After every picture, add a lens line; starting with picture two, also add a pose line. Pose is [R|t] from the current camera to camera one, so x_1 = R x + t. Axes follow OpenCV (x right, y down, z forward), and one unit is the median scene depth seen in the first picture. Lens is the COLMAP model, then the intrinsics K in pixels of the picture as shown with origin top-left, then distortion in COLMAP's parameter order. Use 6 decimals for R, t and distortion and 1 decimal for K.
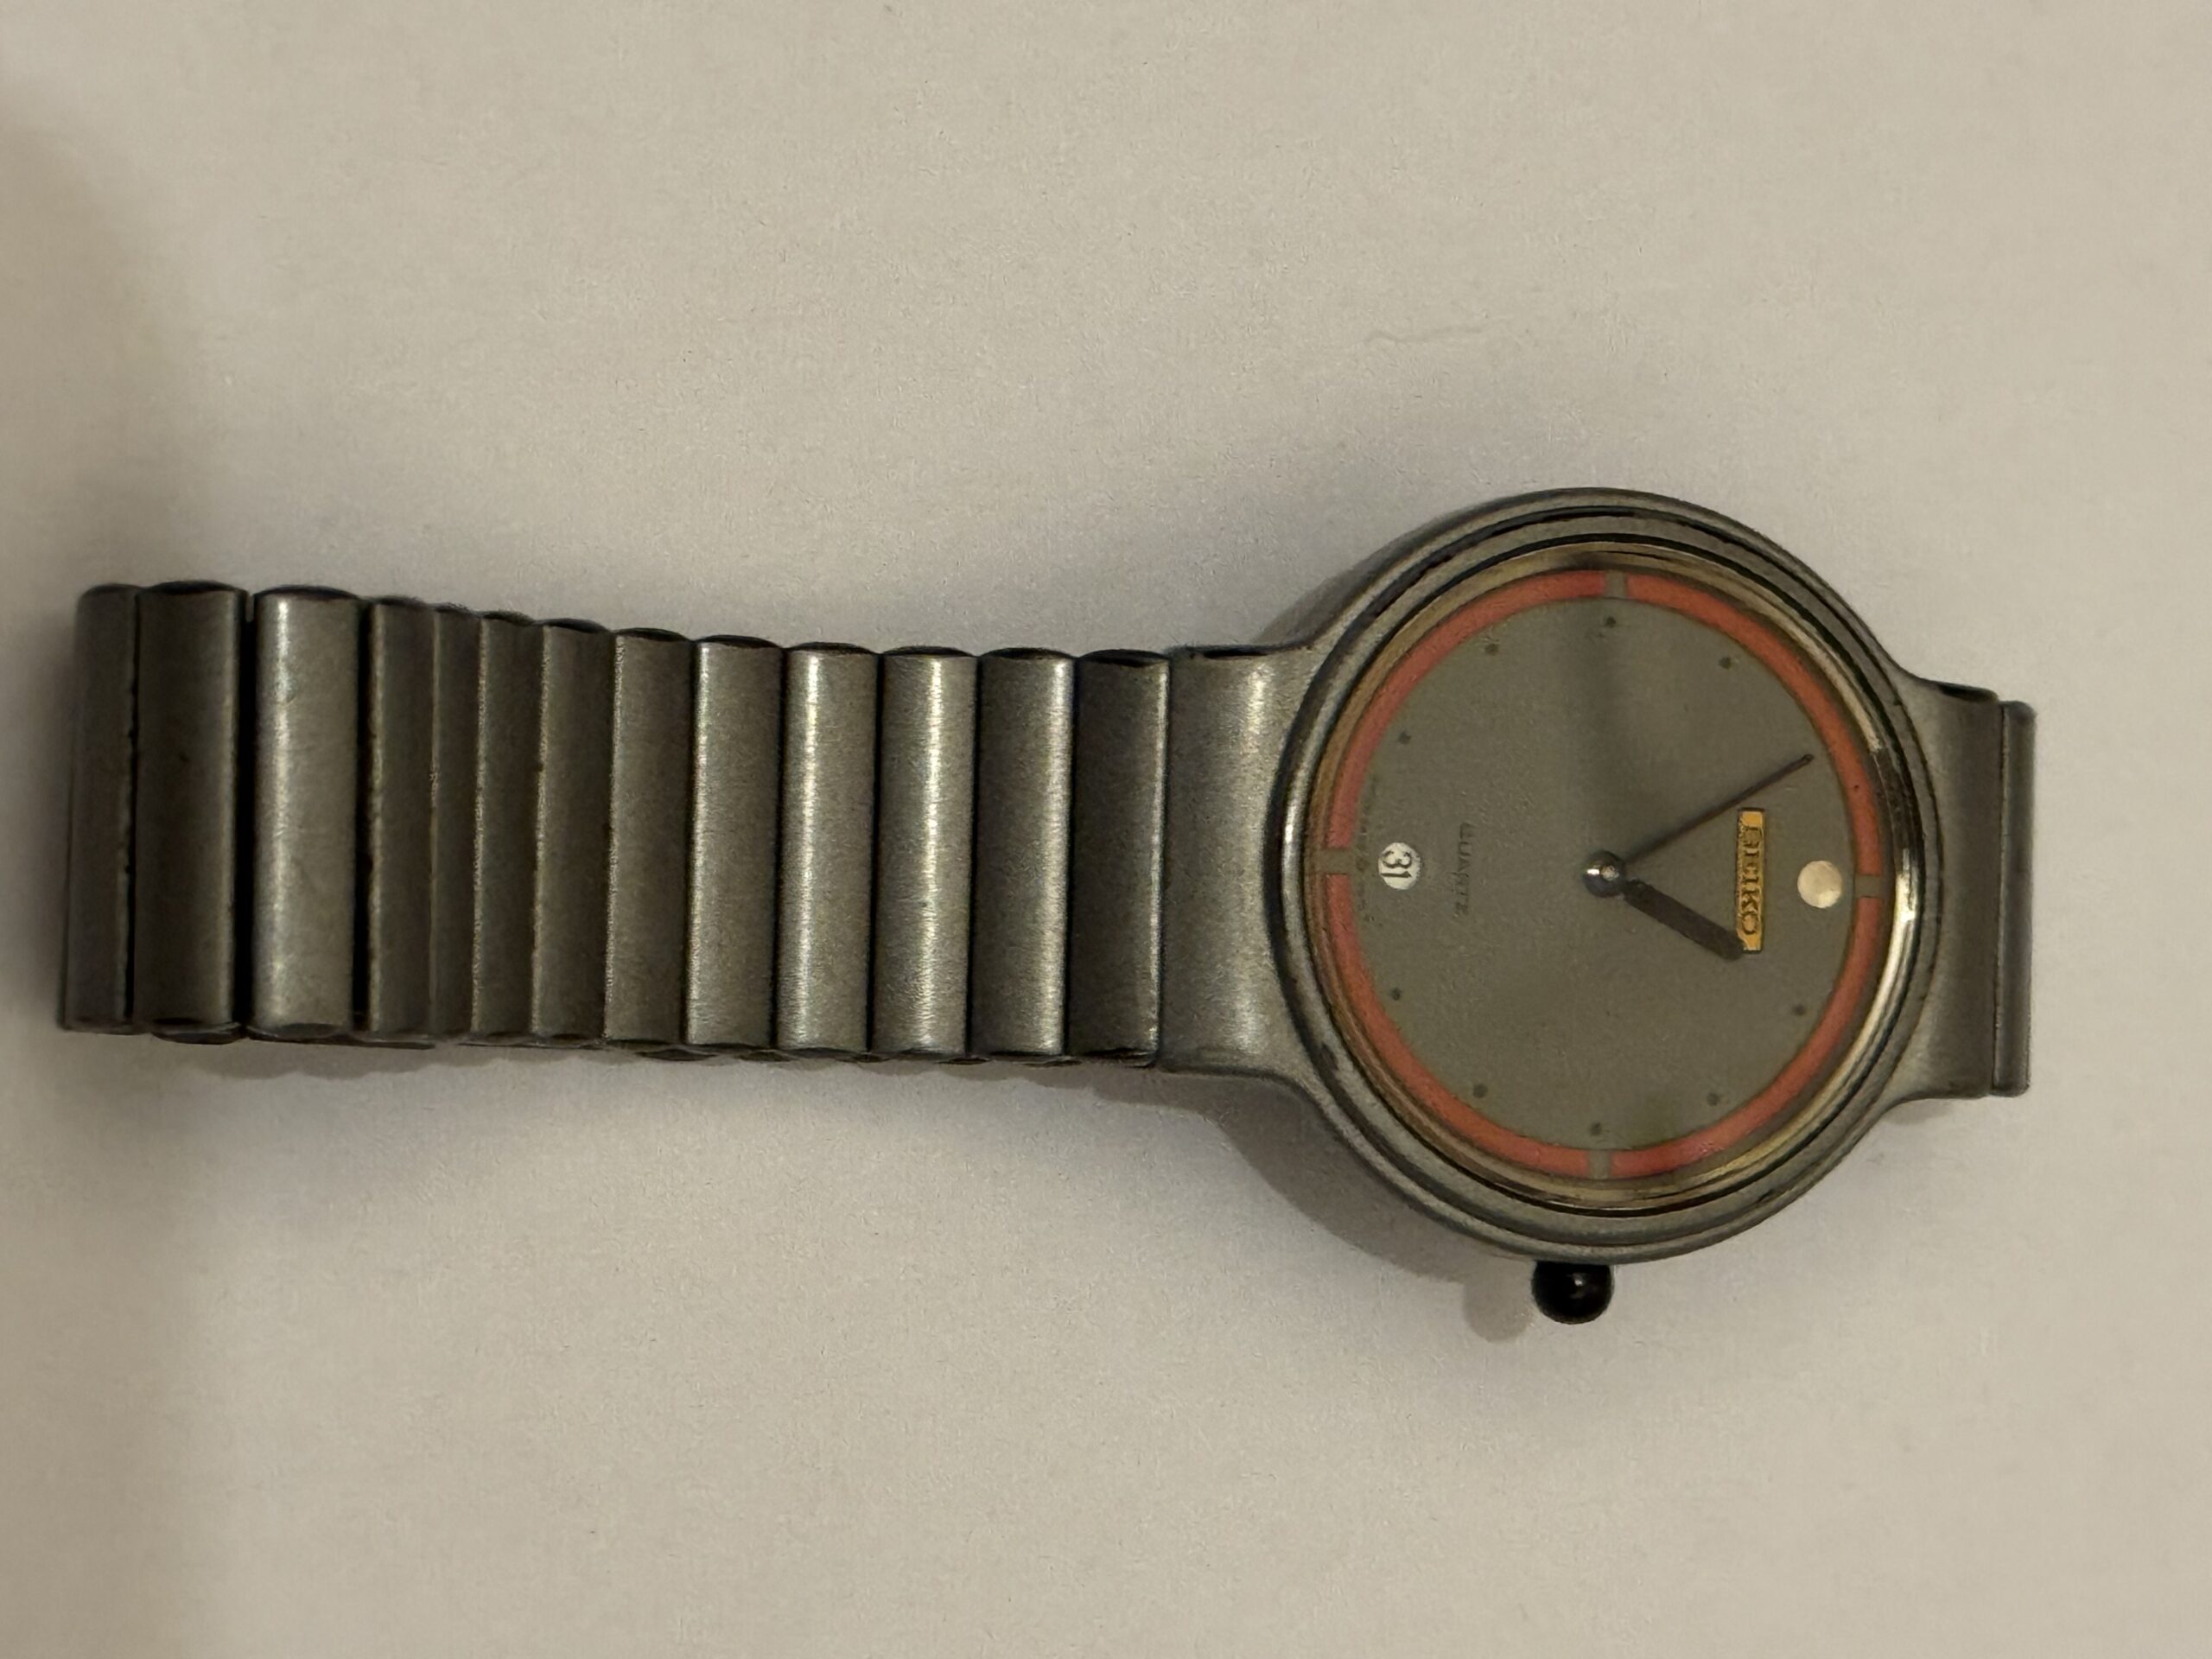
lens RADIAL K [[7060.5, 0, 1109.7], [0, 7060.5, 840.9], [0, 0, 1]] dist [0.149332, 0.000000]
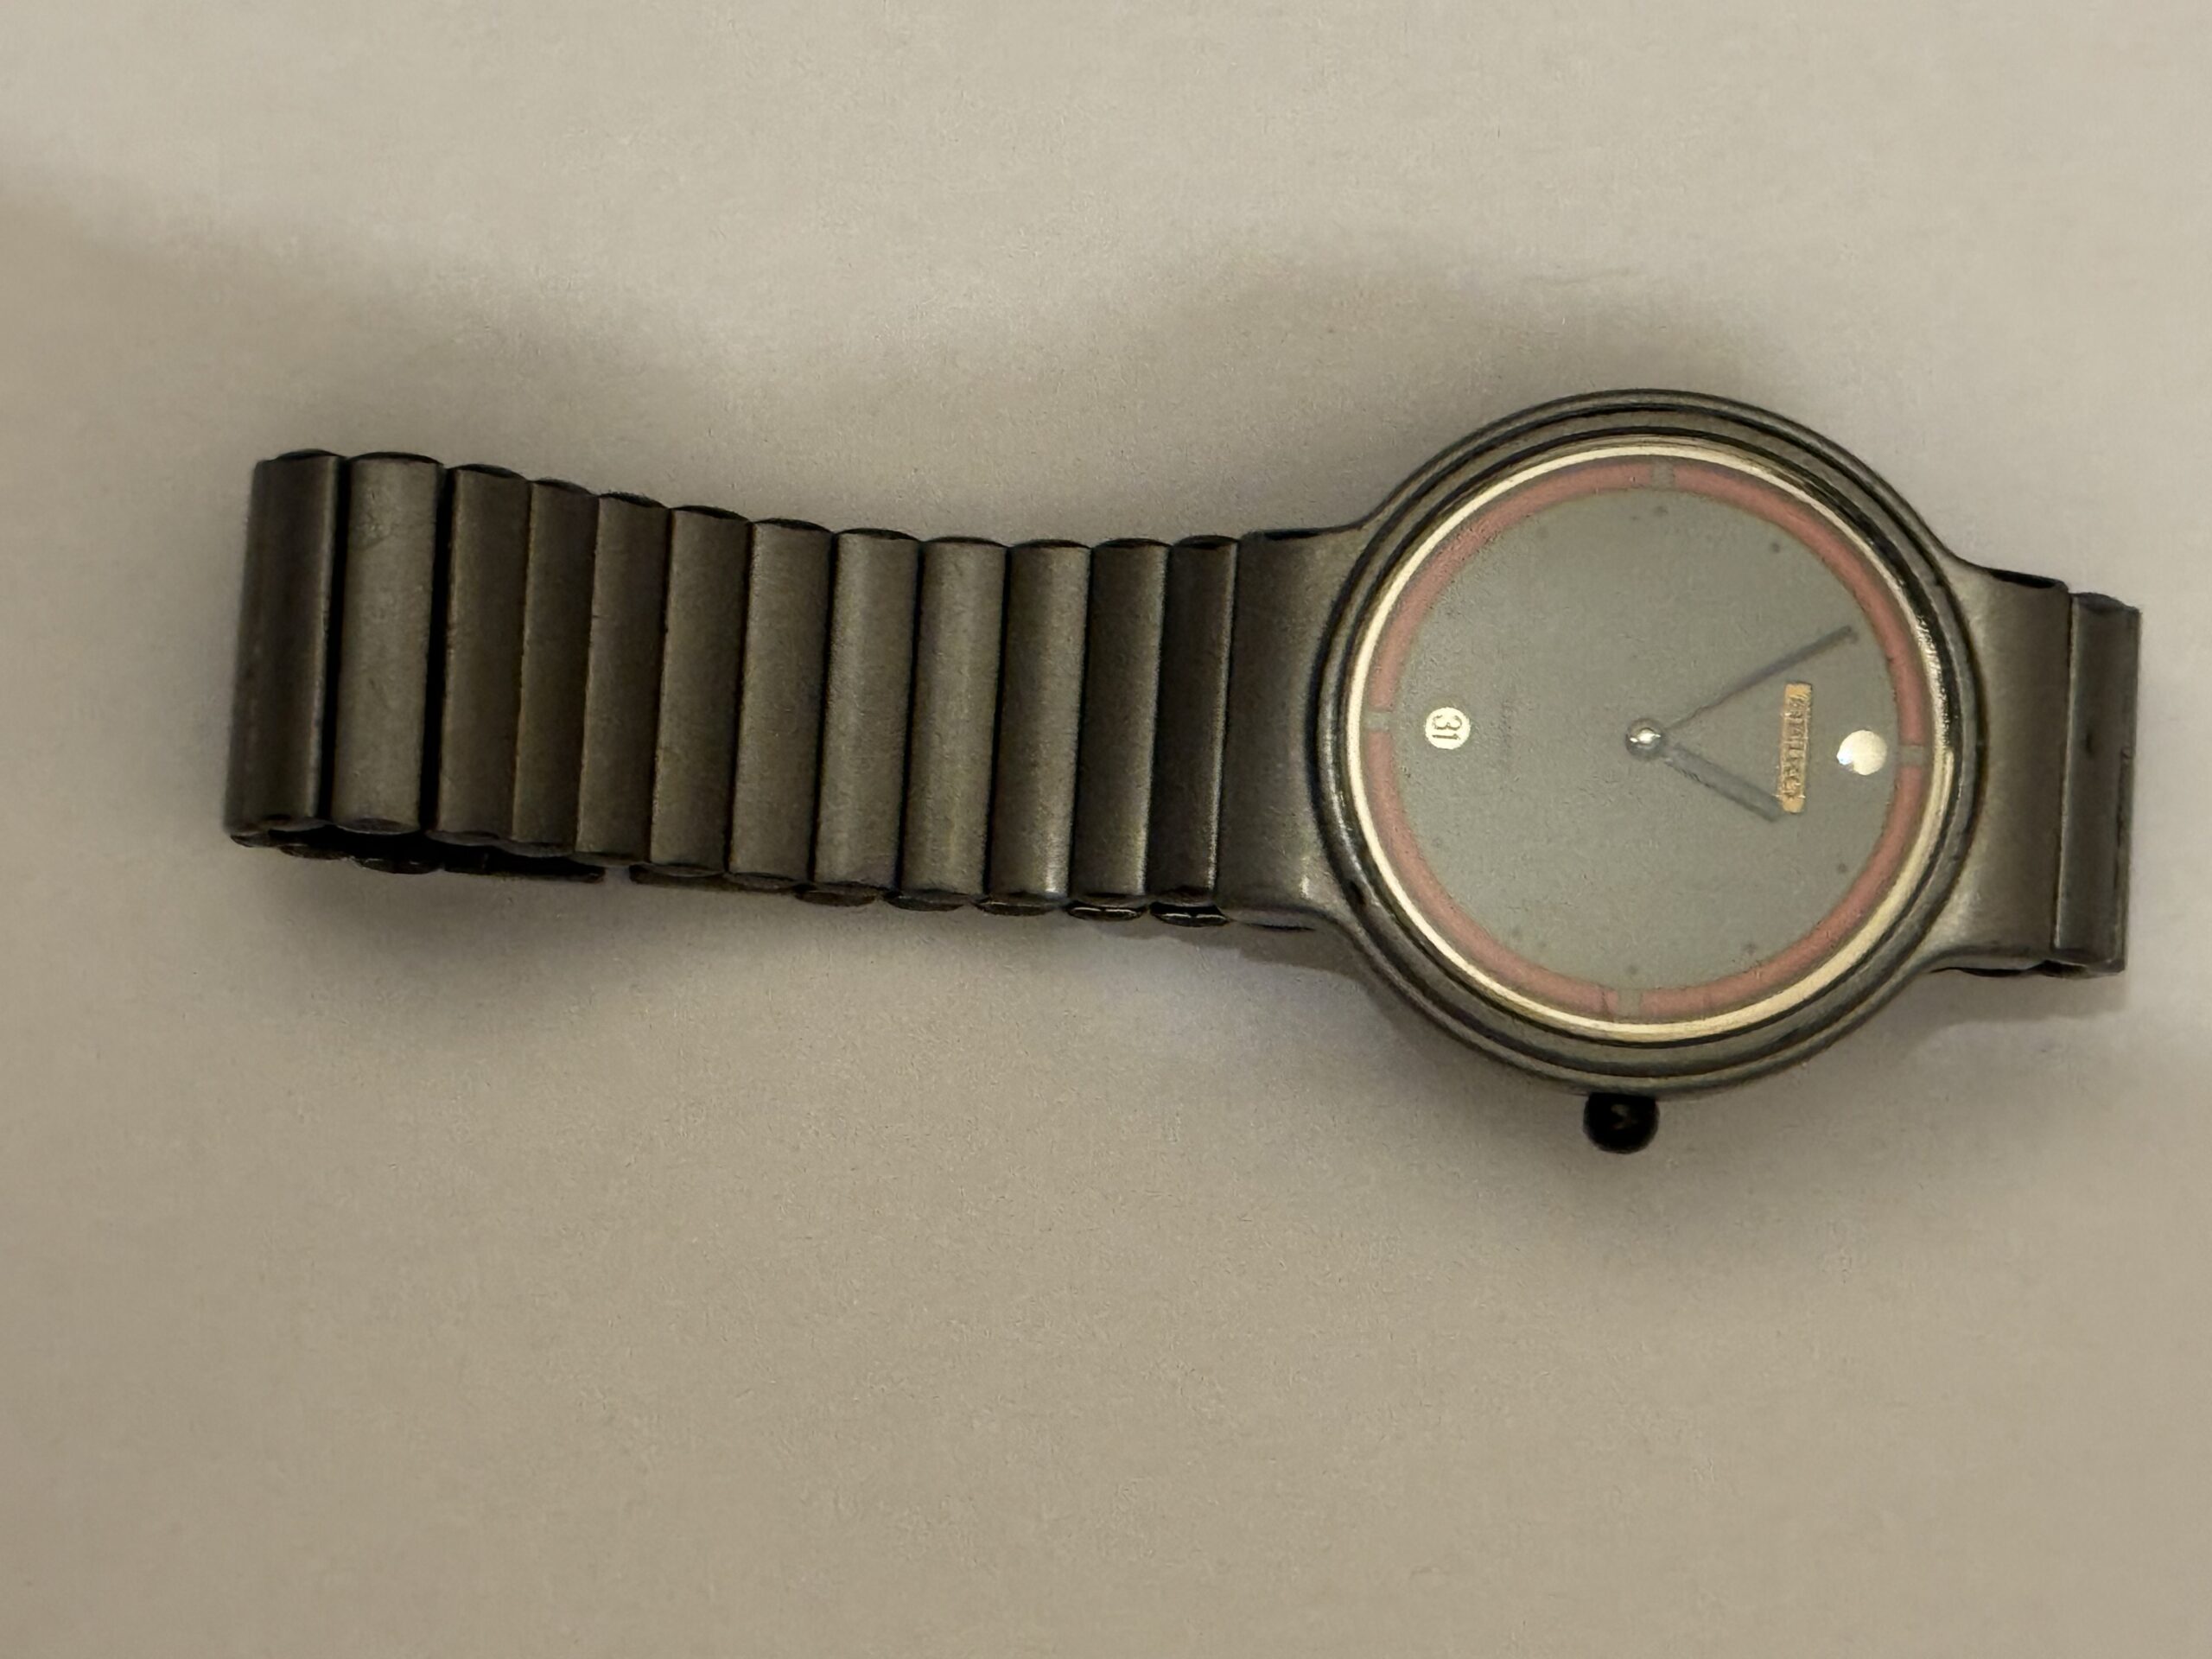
lens RADIAL K [[7060.5, 0, 1080.3], [0, 7060.5, 972.9], [0, 0, 1]] dist [0.149332, 0.000000]
pose [[0.928694, -0.002374, -0.370840, 0.397035], [-0.024396, 0.997422, -0.067480, 0.117595], [0.370044, 0.071715, 0.926242, -0.042038]]
